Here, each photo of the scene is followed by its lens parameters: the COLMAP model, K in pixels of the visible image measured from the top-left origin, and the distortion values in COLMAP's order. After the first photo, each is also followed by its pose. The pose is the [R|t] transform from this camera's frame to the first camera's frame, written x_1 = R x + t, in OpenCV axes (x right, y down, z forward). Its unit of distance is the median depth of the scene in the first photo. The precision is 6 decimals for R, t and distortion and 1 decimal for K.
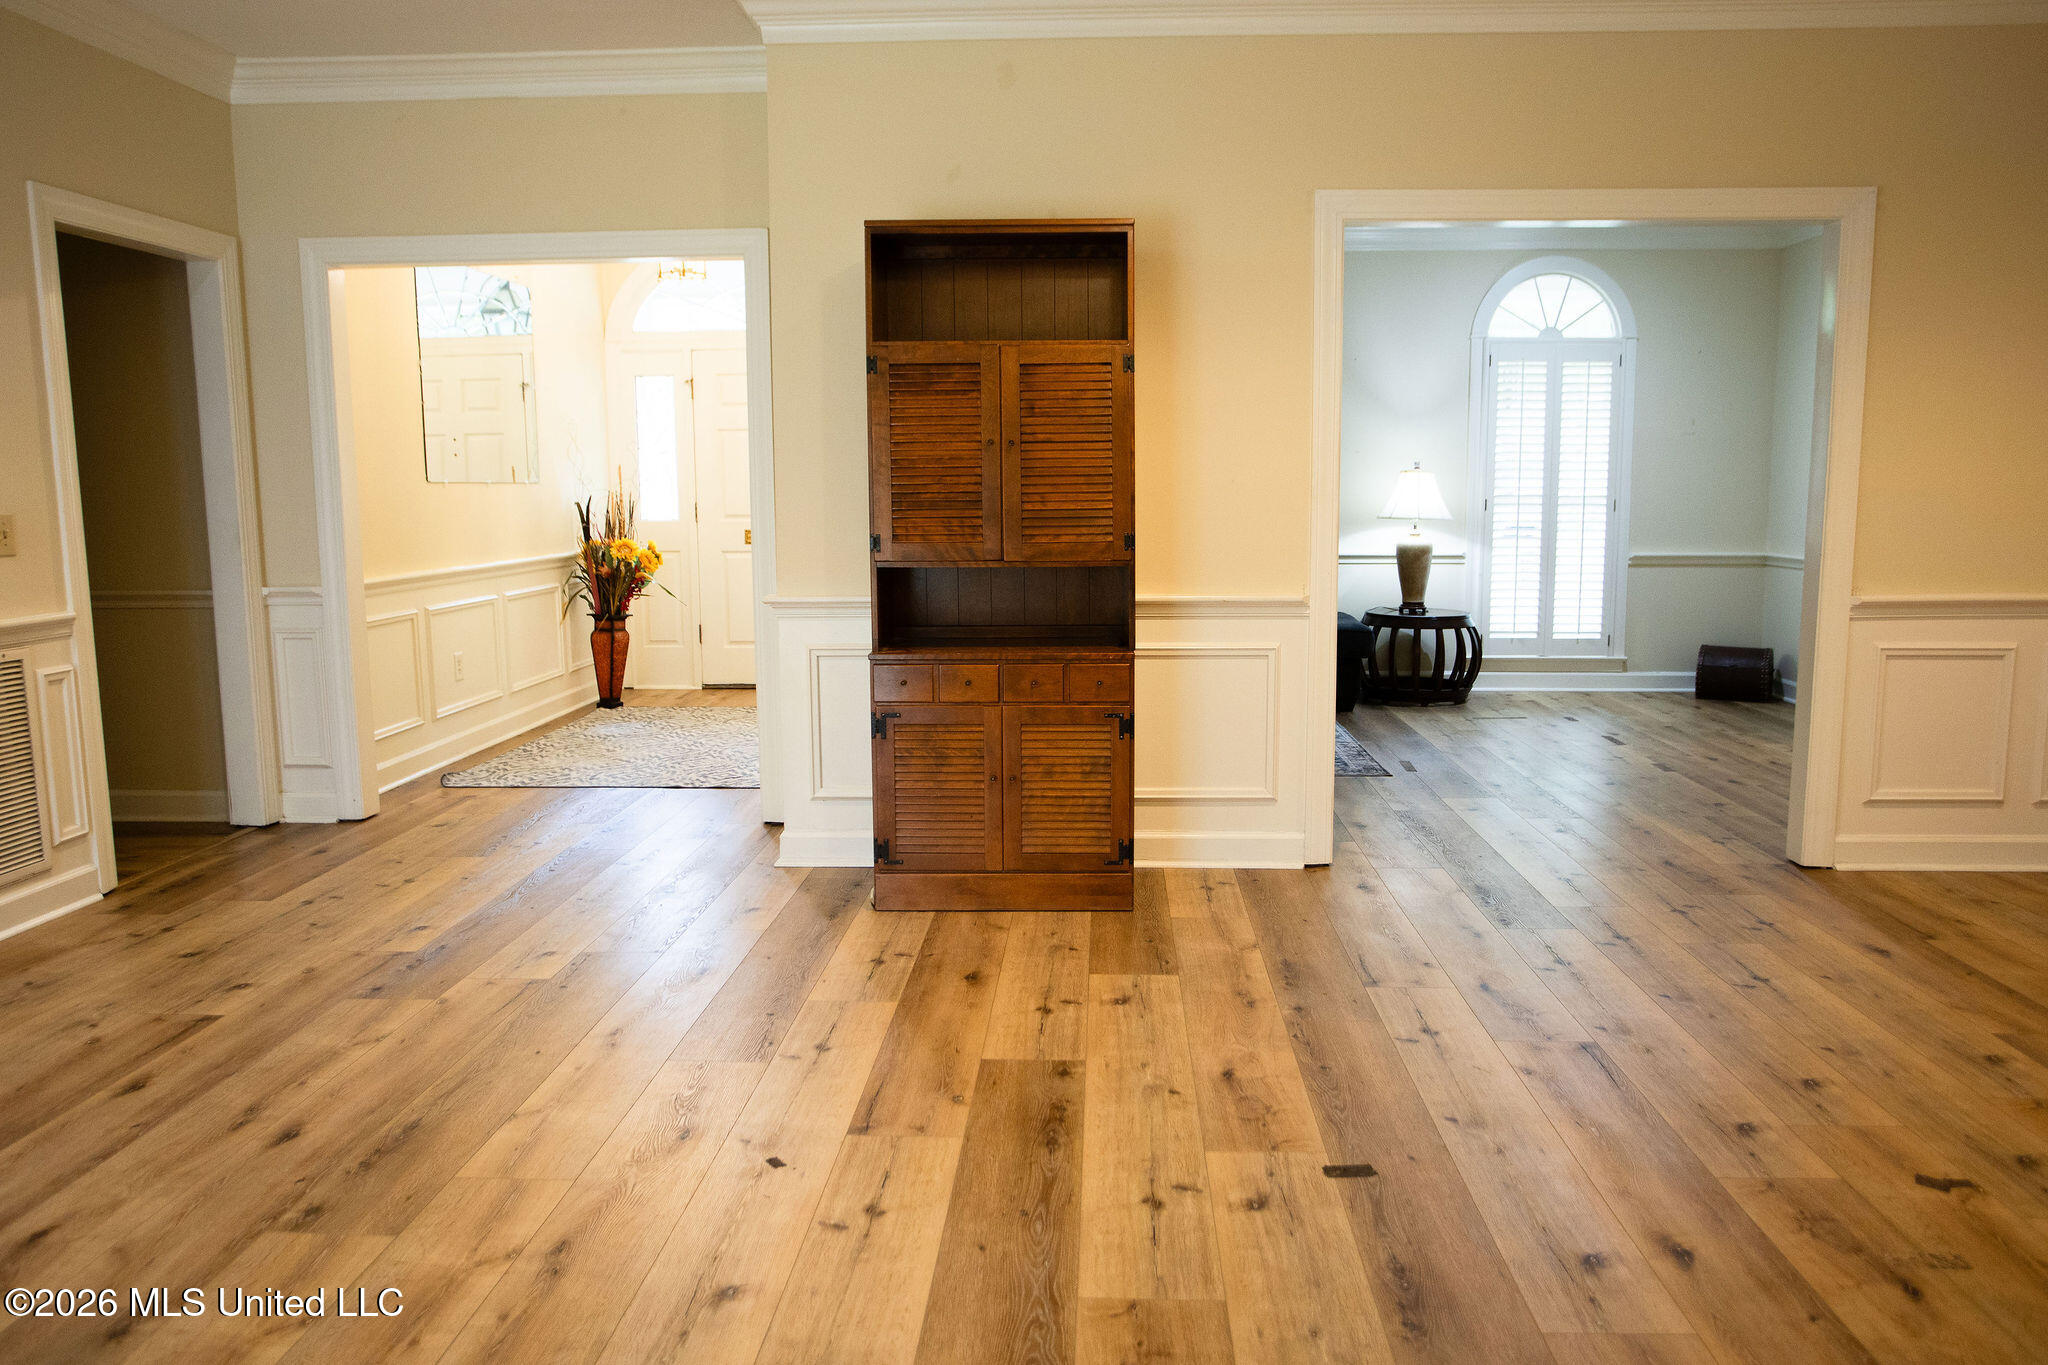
lens RADIAL K [[1529.8, 0, 1025.0], [0, 1529.8, 685.7], [0, 0, 1]] dist [-0.011007, 0.000642]
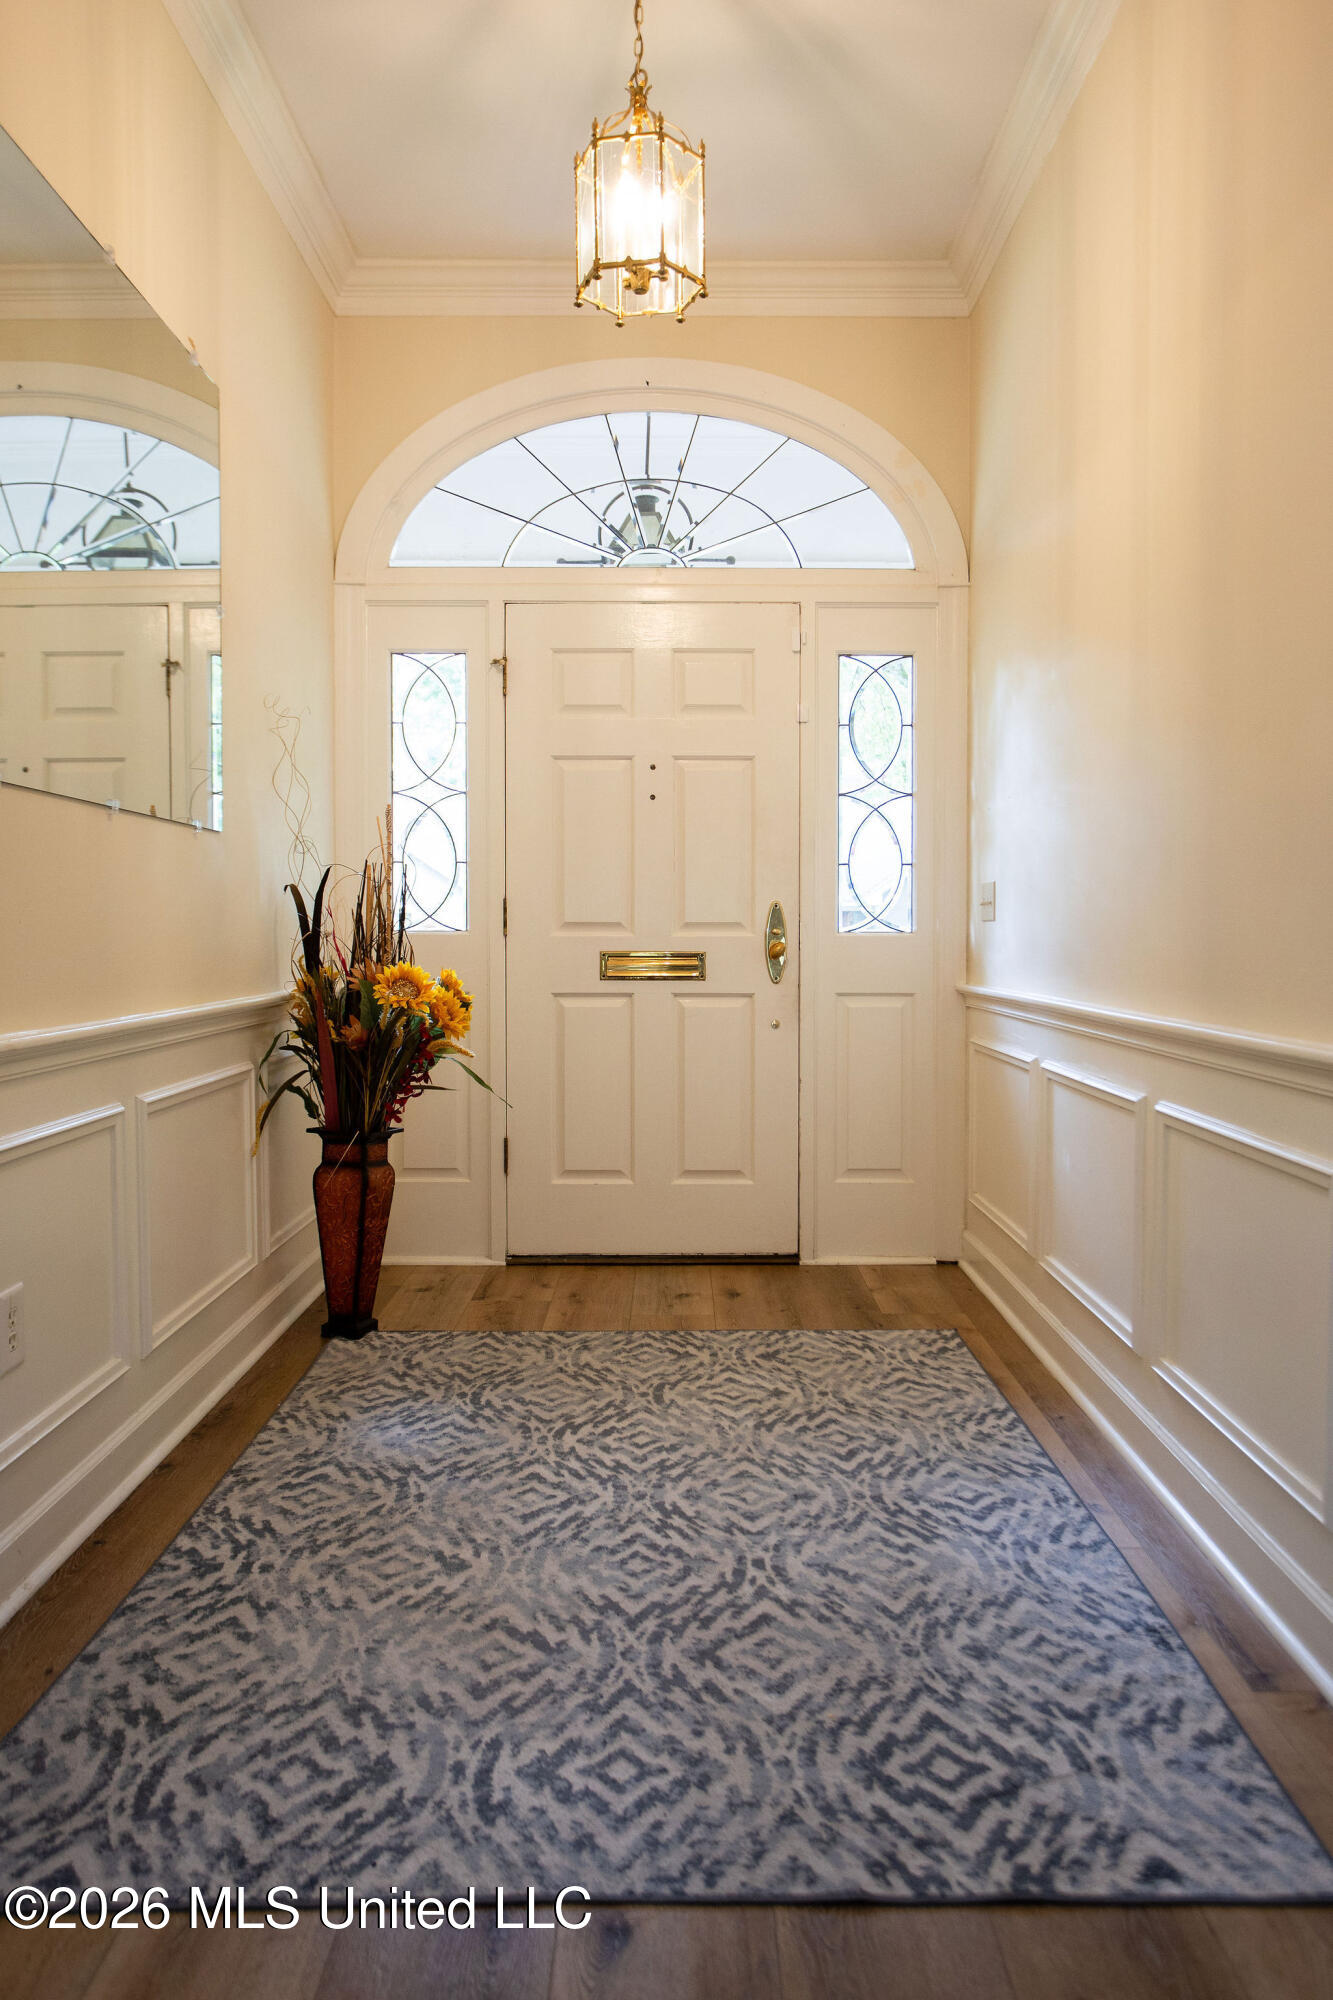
lens RADIAL K [[1501.5, 0, 669.8], [0, 1501.5, 993.2], [0, 0, 1]] dist [-0.006368, -0.001553]
pose [[0.998742, 0.004052, 0.049982, -0.201363], [0.000572, 0.995743, -0.092170, -0.045949], [-0.050143, 0.092083, 0.994488, 0.546521]]
